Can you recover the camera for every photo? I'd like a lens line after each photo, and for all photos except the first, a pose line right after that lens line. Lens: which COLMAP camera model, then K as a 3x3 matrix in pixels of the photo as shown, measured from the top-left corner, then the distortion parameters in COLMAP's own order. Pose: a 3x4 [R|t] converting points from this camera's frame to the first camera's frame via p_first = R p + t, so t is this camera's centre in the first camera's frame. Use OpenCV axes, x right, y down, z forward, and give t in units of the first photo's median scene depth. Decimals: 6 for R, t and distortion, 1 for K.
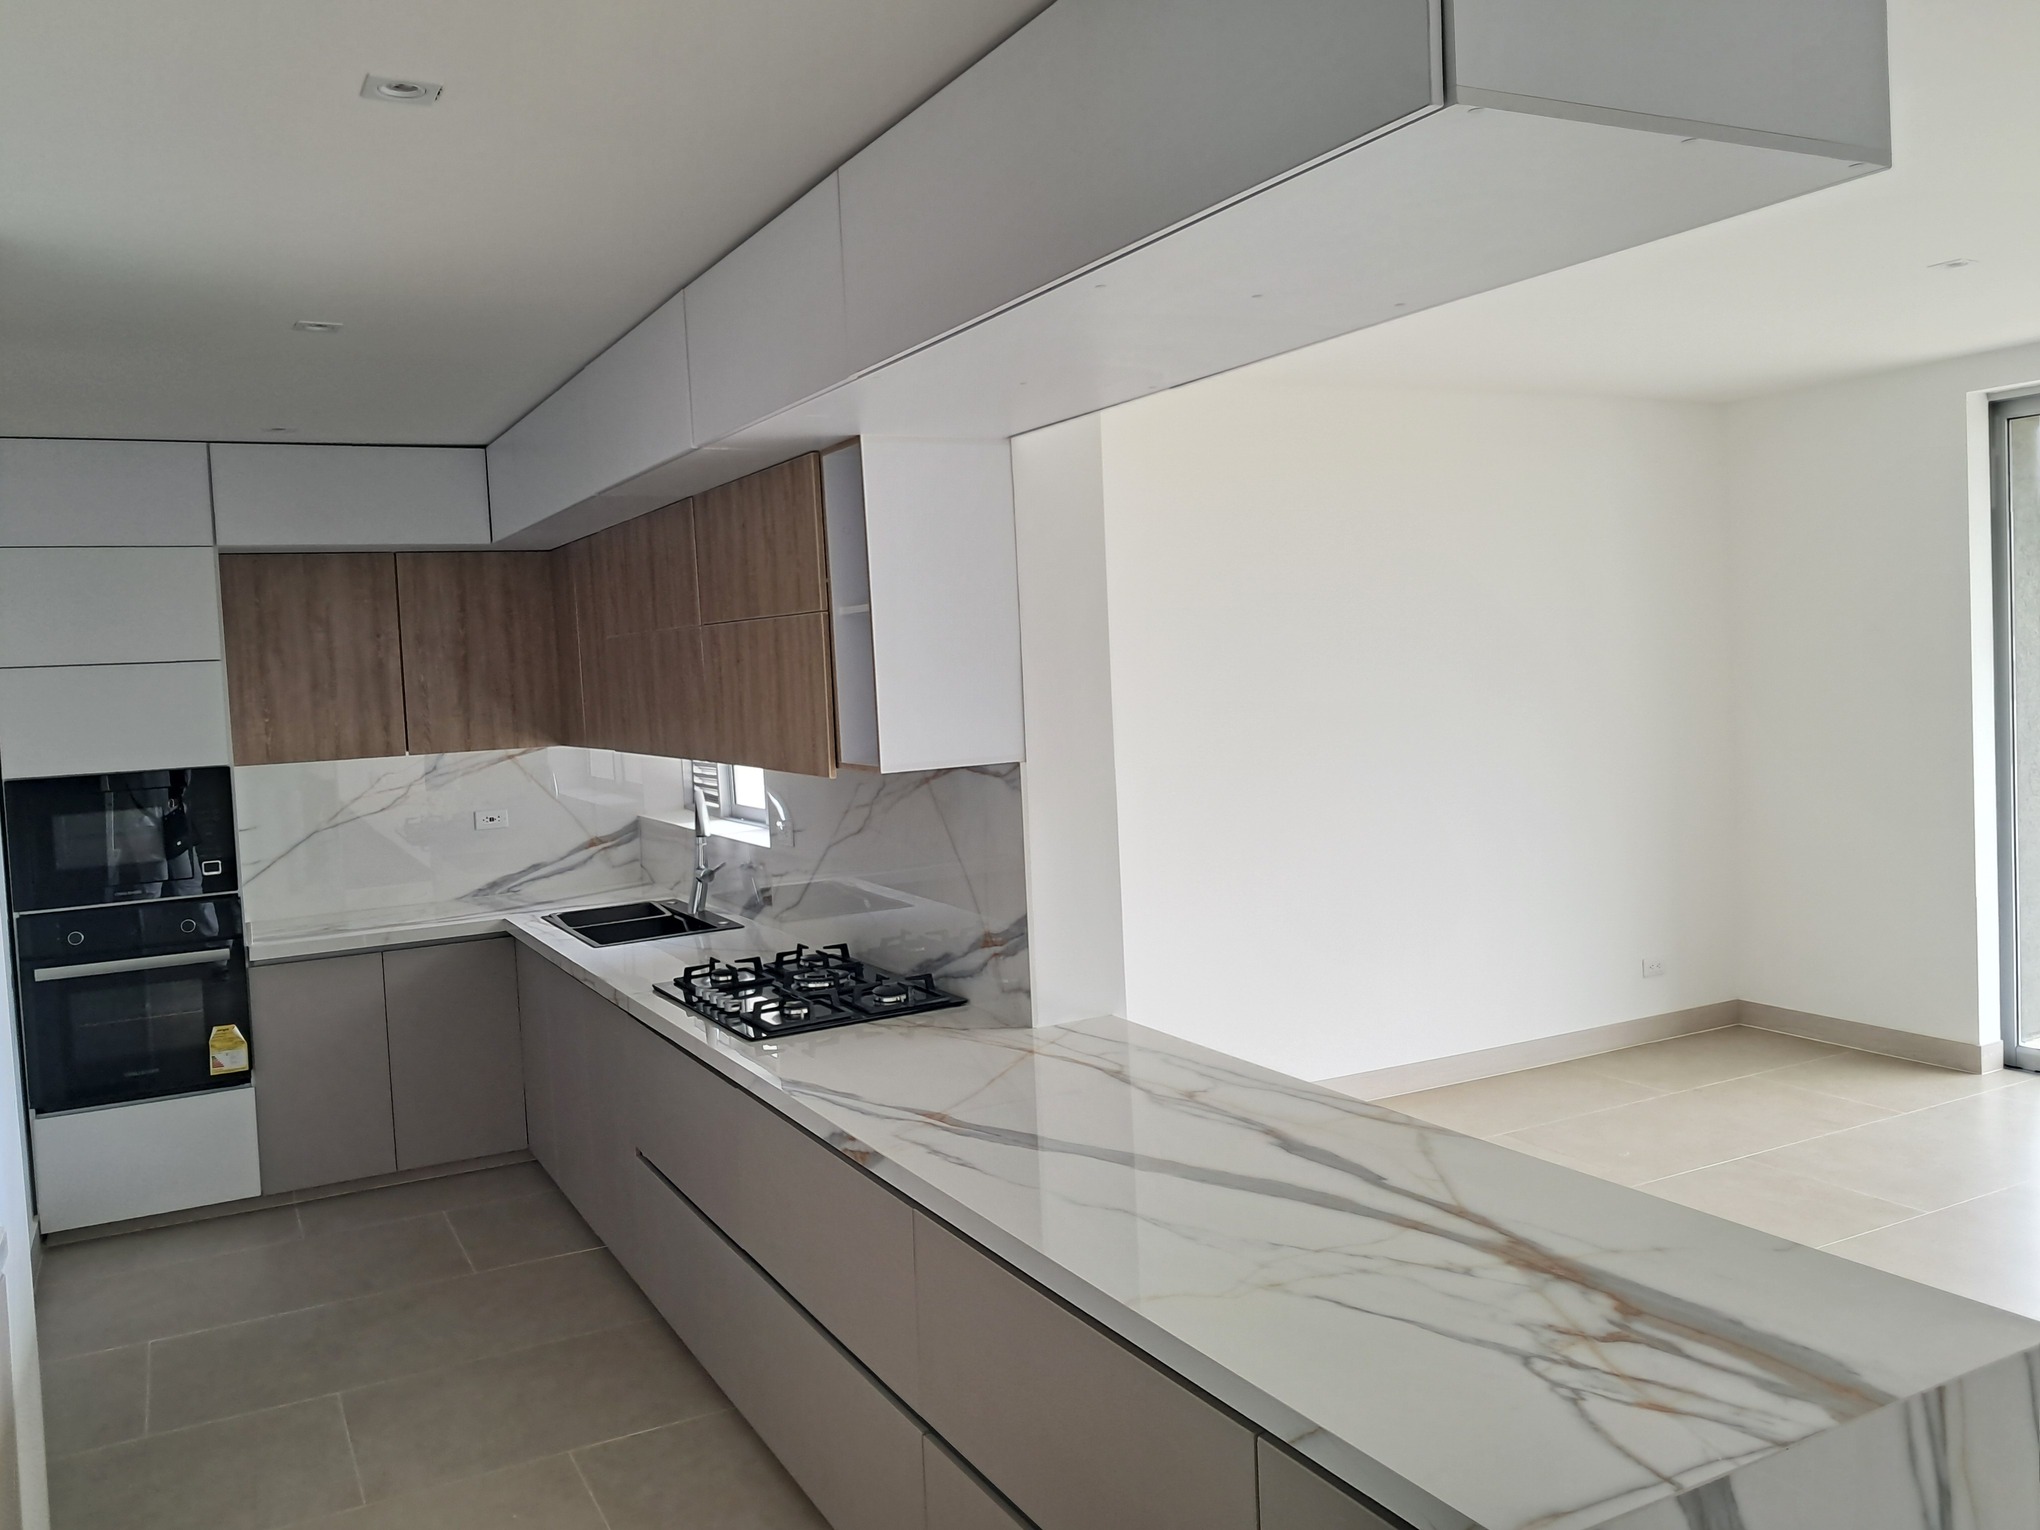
lens RADIAL K [[1609.8, 0, 1020.5], [0, 1609.8, 753.9], [0, 0, 1]] dist [0.038271, -0.005514]
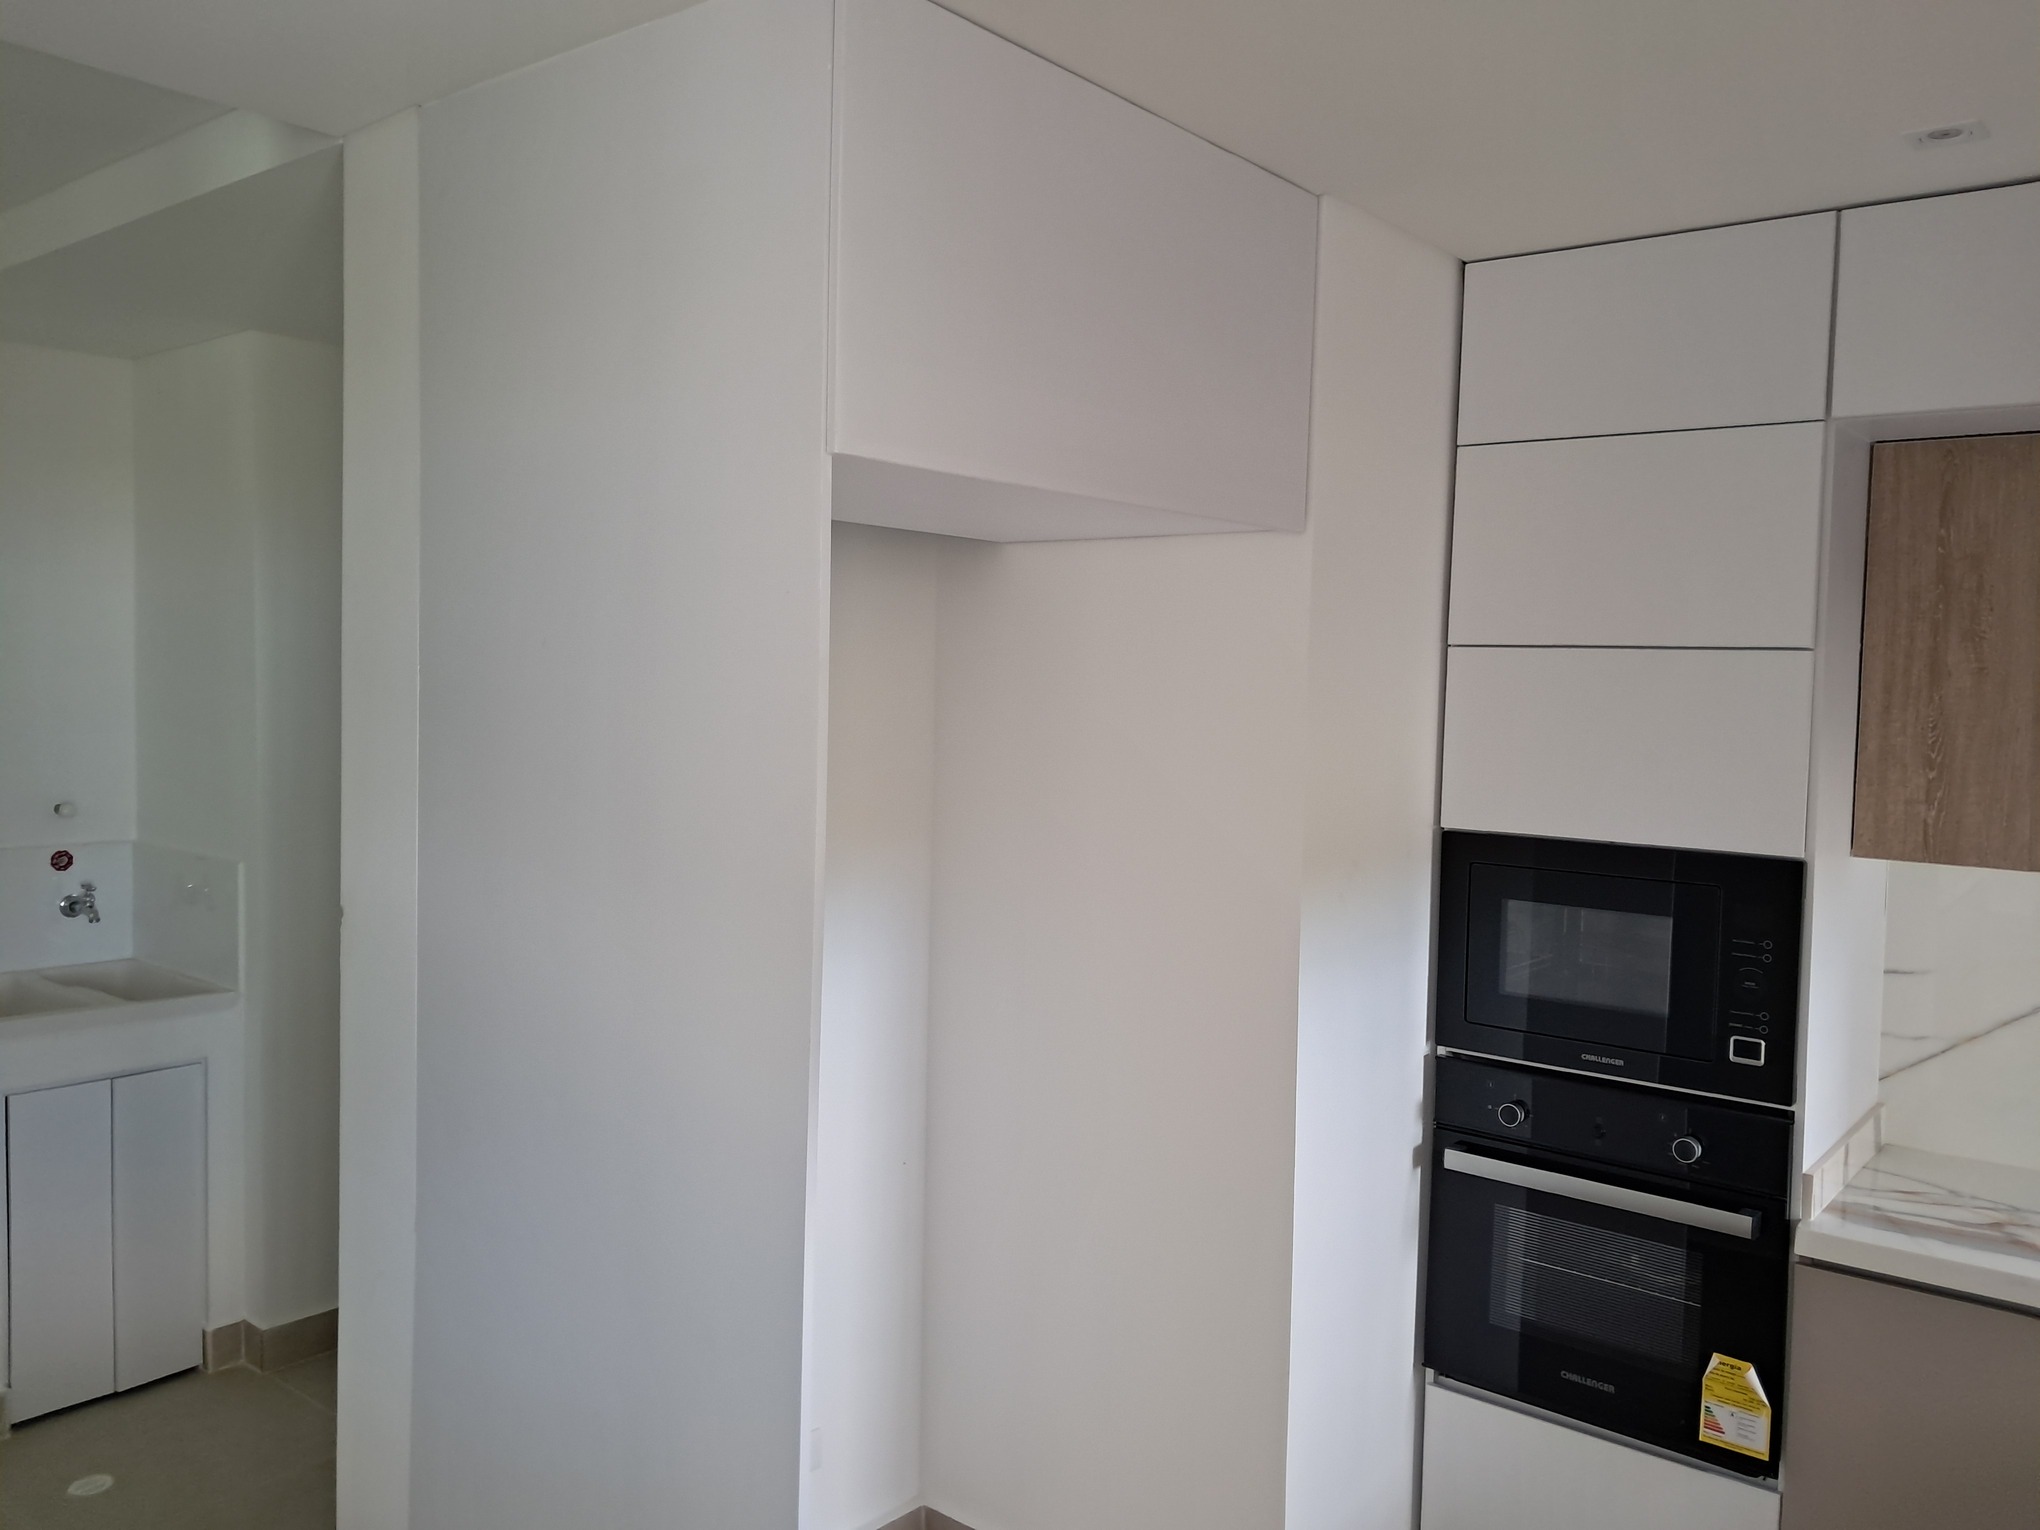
lens RADIAL K [[1609.8, 0, 1020.5], [0, 1609.8, 753.9], [0, 0, 1]] dist [0.038271, -0.005514]
pose [[0.401059, 0.102984, -0.910245, -0.129489], [-0.093369, 0.993081, 0.071217, -0.038436], [0.911282, 0.056427, 0.407899, 0.569311]]
